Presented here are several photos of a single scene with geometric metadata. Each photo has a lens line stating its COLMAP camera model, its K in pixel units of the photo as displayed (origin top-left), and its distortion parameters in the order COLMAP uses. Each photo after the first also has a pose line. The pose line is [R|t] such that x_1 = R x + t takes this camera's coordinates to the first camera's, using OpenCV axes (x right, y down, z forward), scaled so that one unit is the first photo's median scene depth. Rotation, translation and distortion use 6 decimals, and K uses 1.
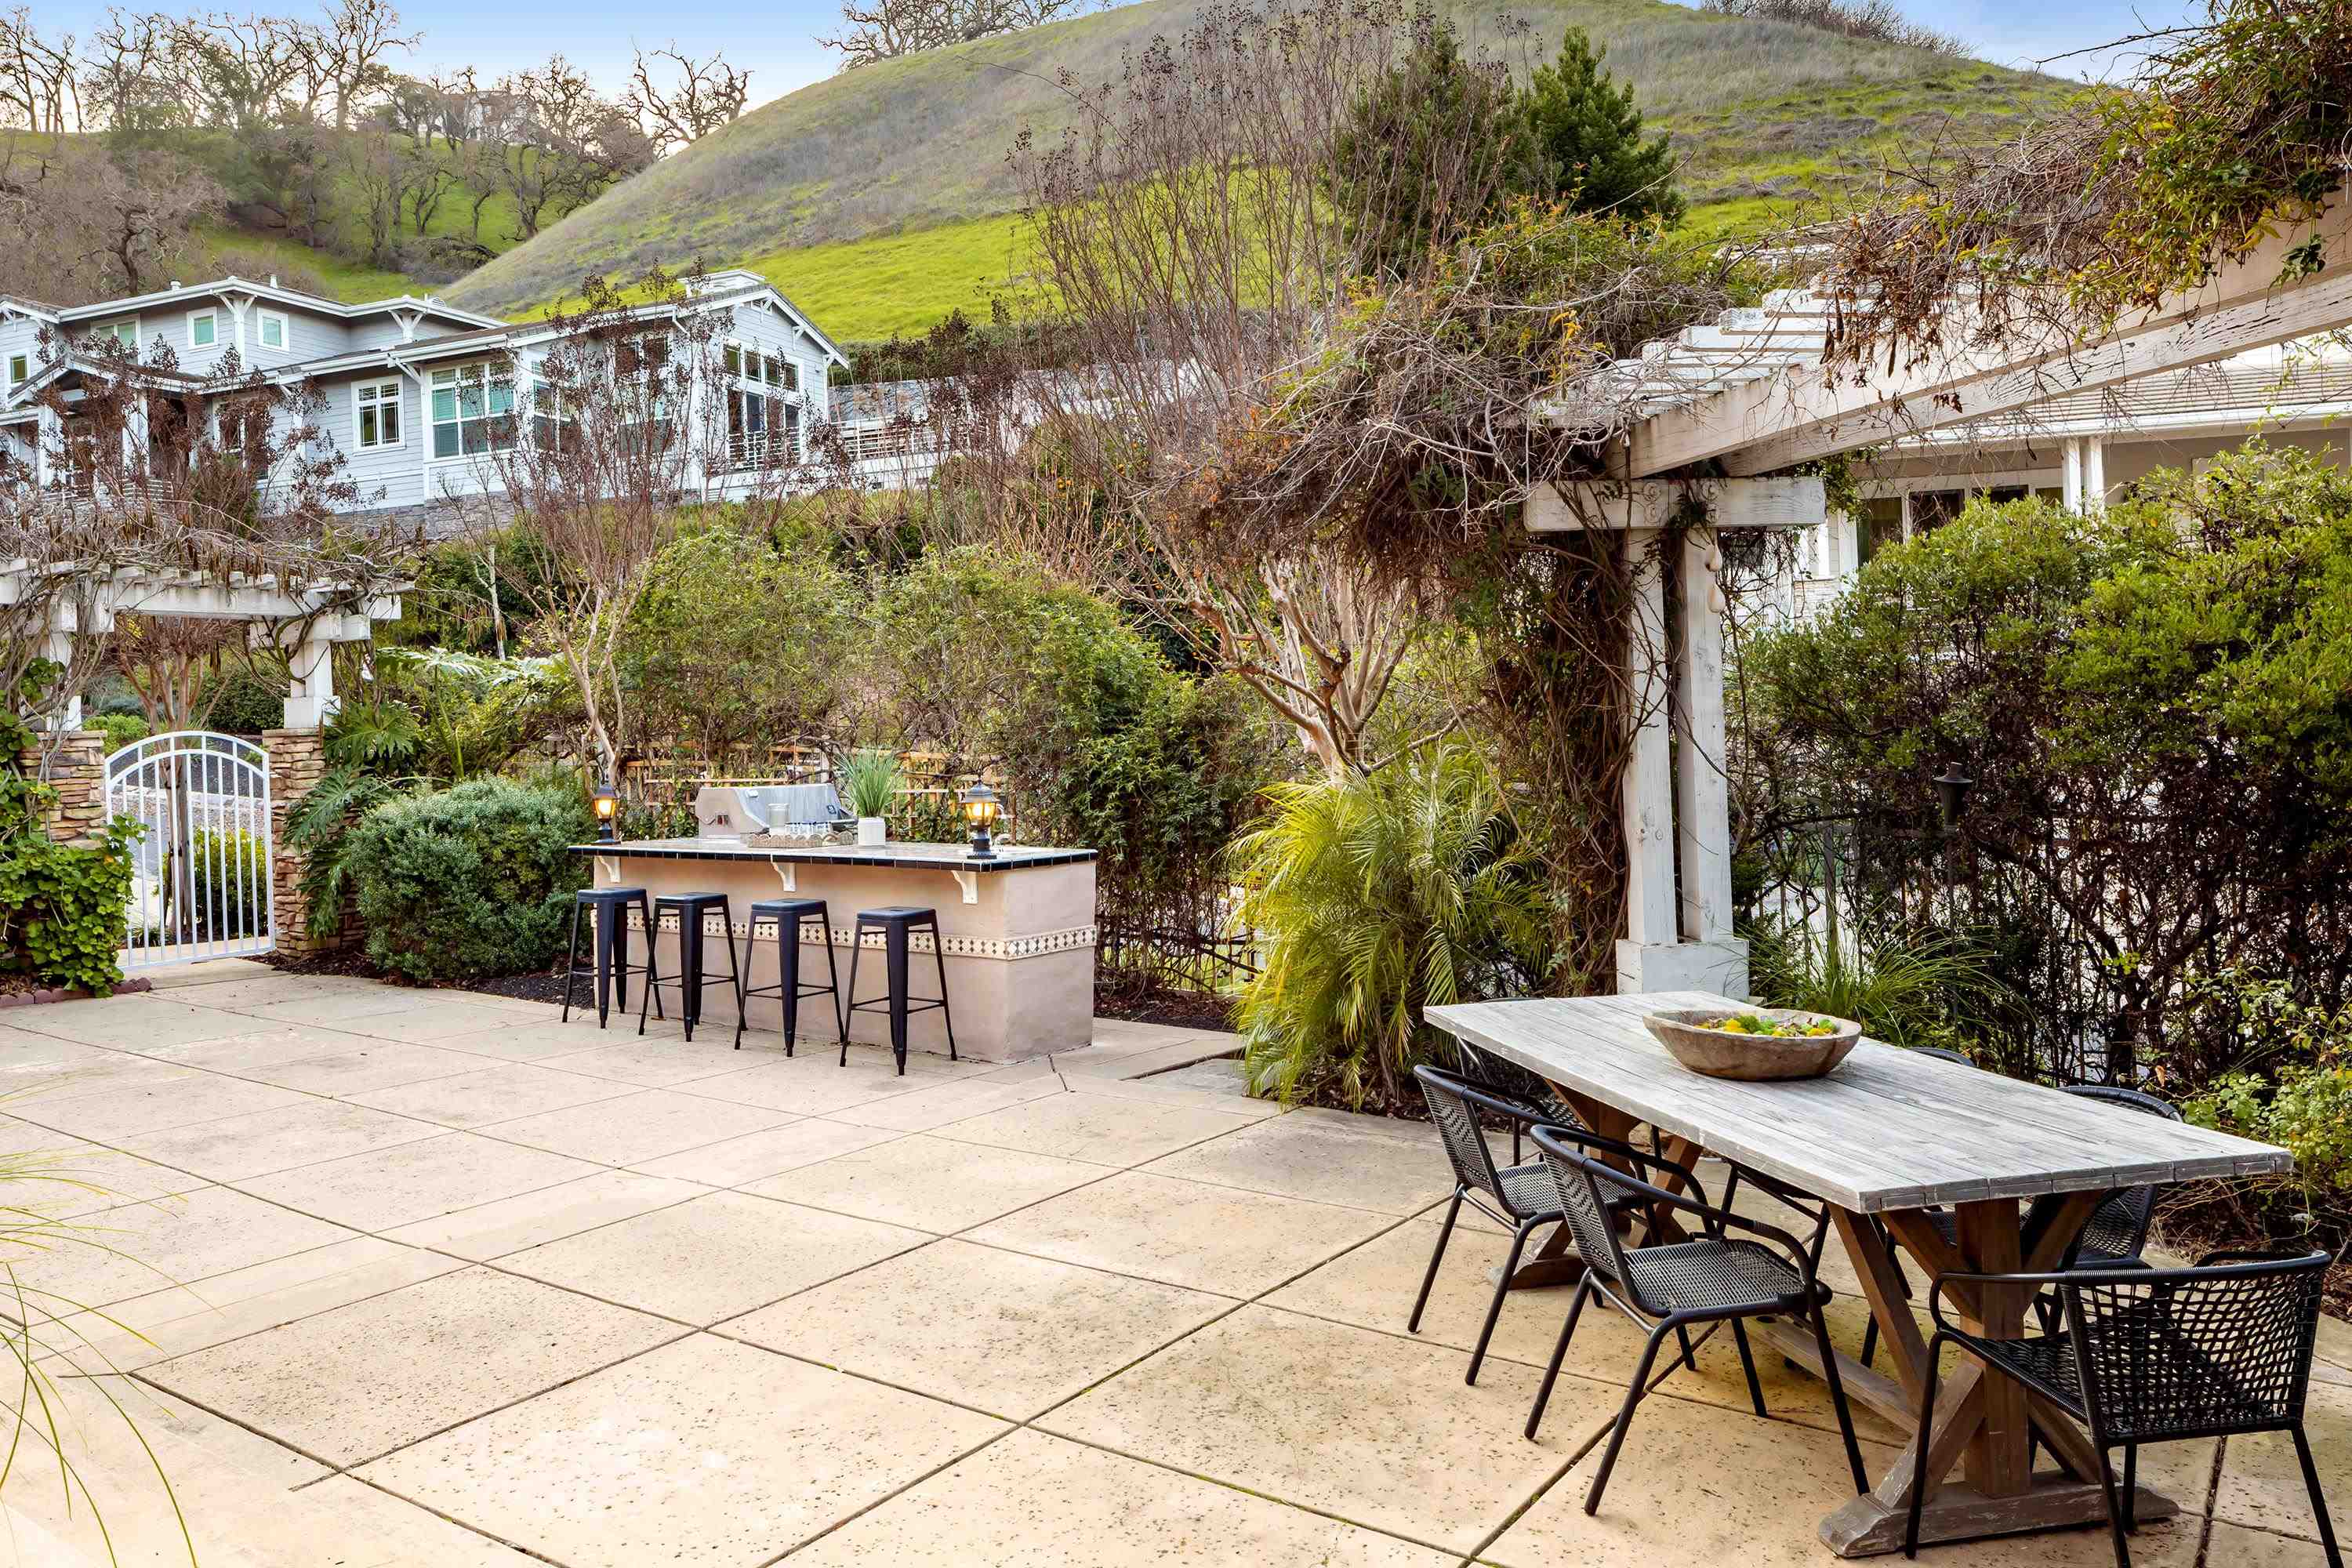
lens RADIAL K [[1655.1, 0, 1176.0], [0, 1655.1, 784.0], [0, 0, 1]] dist [-0.000274, 0.000045]
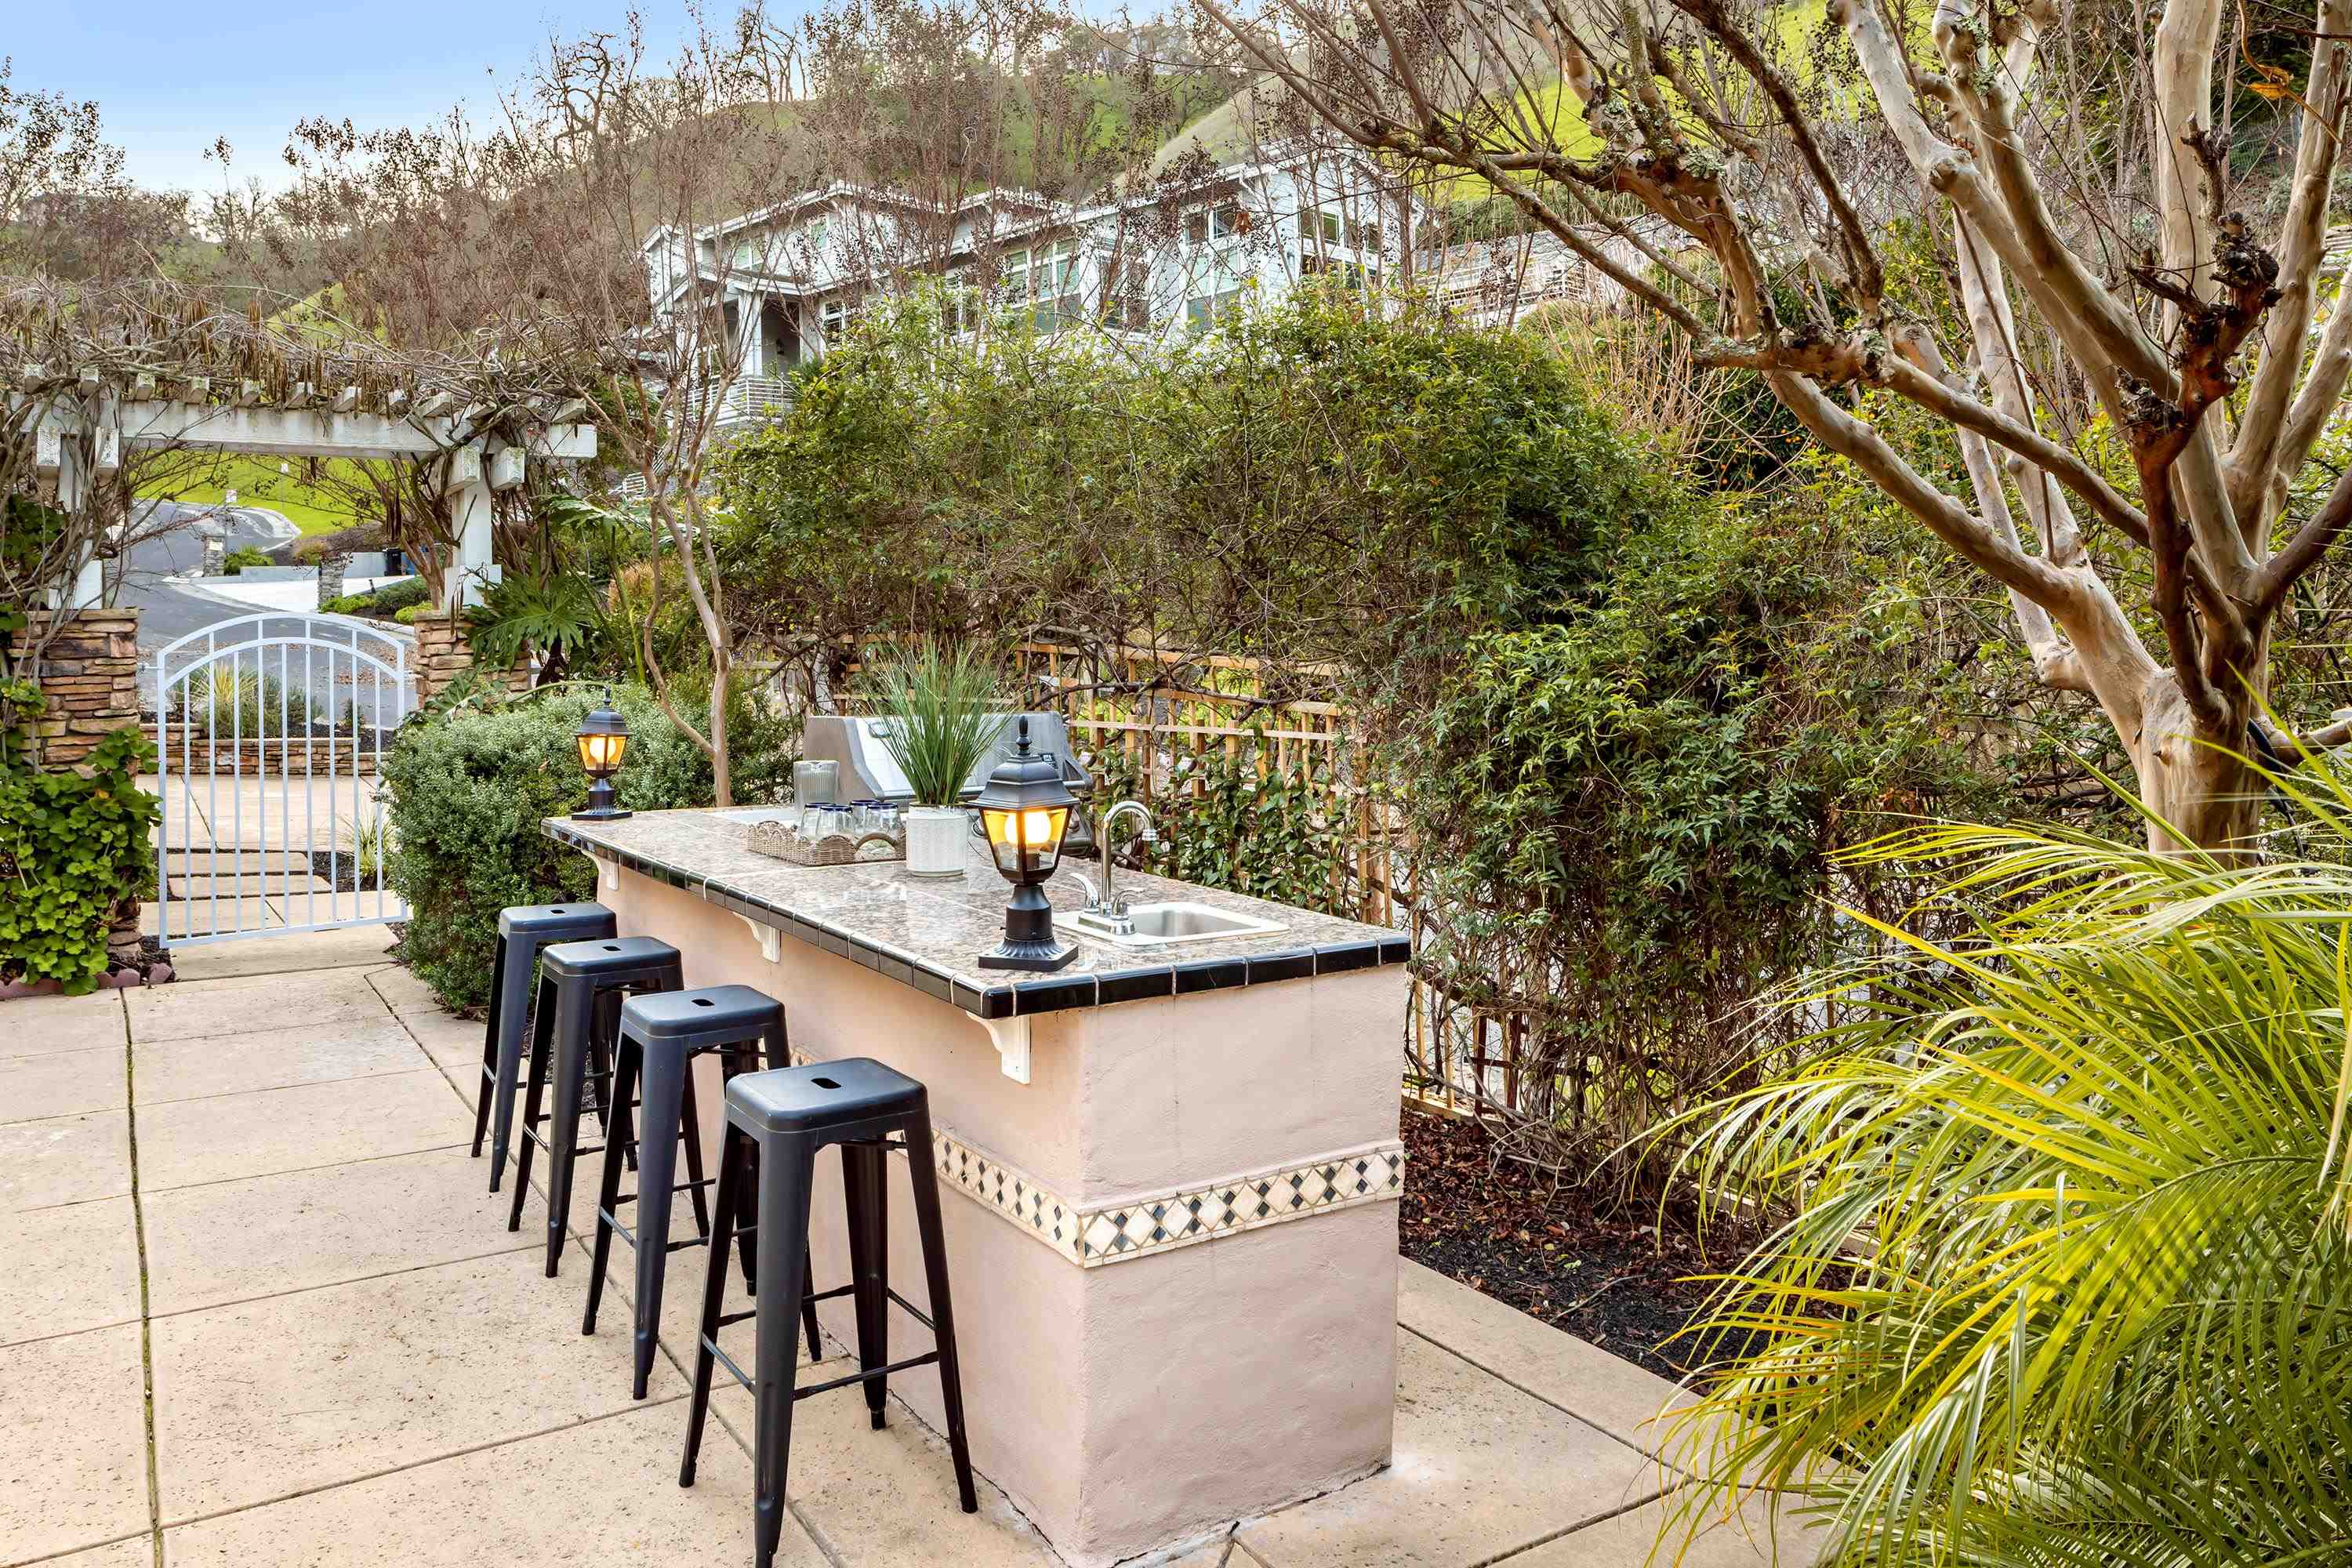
lens RADIAL K [[1670.6, 0, 1172.9], [0, 1670.6, 584.5], [0, 0, 1]] dist [-0.005969, -0.001087]
pose [[0.927617, -0.001030, -0.373532, 0.037101], [-0.021111, 0.998253, -0.055178, -0.014039], [0.372937, 0.059070, 0.925975, 0.548175]]
